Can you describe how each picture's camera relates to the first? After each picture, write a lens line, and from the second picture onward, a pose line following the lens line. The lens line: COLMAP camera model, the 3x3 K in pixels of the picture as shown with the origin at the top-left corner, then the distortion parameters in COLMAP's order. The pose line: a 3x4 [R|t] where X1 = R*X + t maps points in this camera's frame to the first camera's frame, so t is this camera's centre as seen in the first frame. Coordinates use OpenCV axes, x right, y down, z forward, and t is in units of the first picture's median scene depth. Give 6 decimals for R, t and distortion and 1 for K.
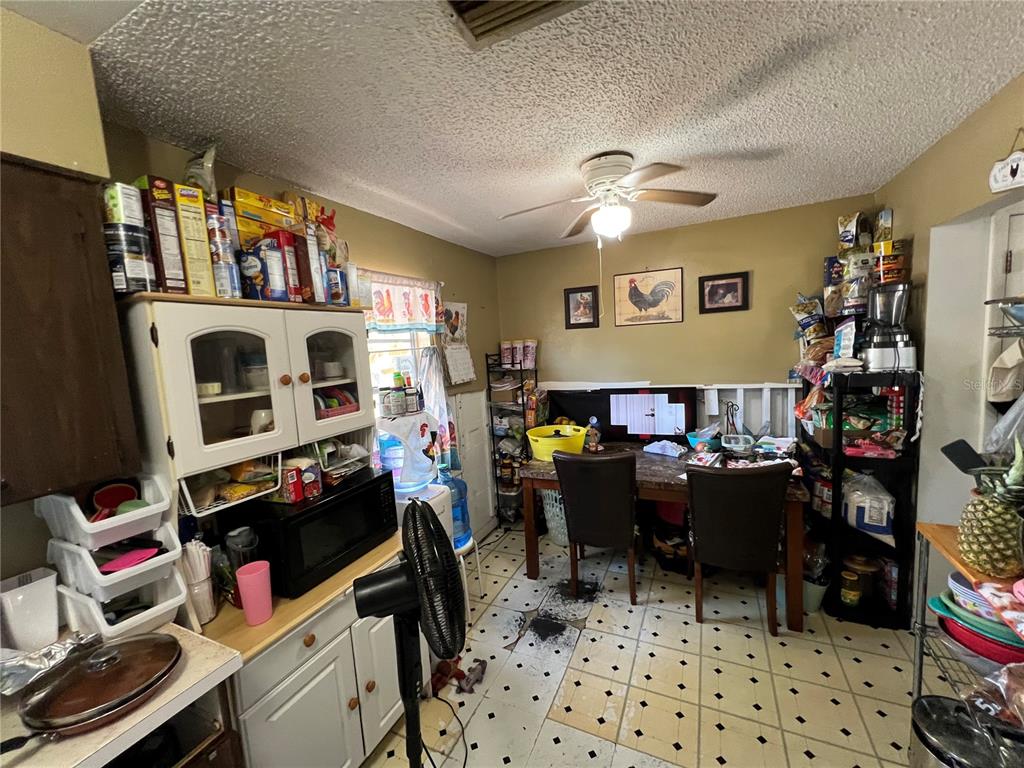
lens RADIAL K [[408.4, 0, 513.6], [0, 408.4, 384.2], [0, 0, 1]] dist [0.006088, 0.000243]
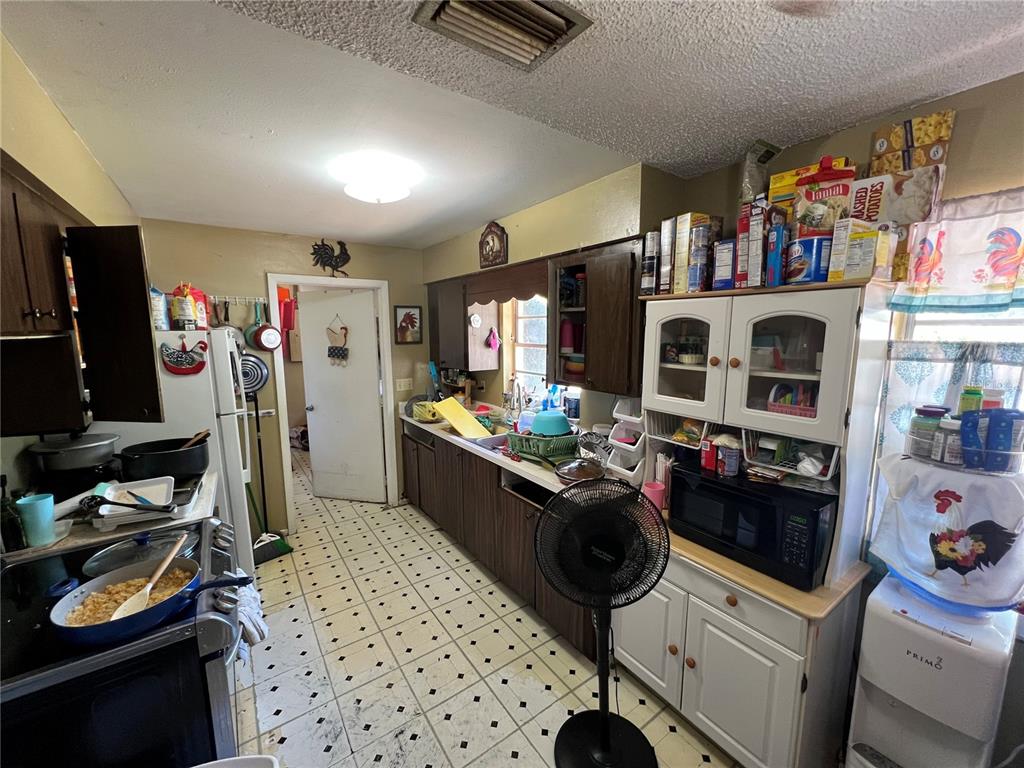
lens RADIAL K [[408.4, 0, 510.6], [0, 408.4, 387.9], [0, 0, 1]] dist [0.006088, 0.000243]
pose [[-0.491717, 0.187508, -0.850327, 0.705194], [-0.053332, 0.968221, 0.244345, -0.190240], [0.869121, 0.165499, -0.466090, 1.083639]]
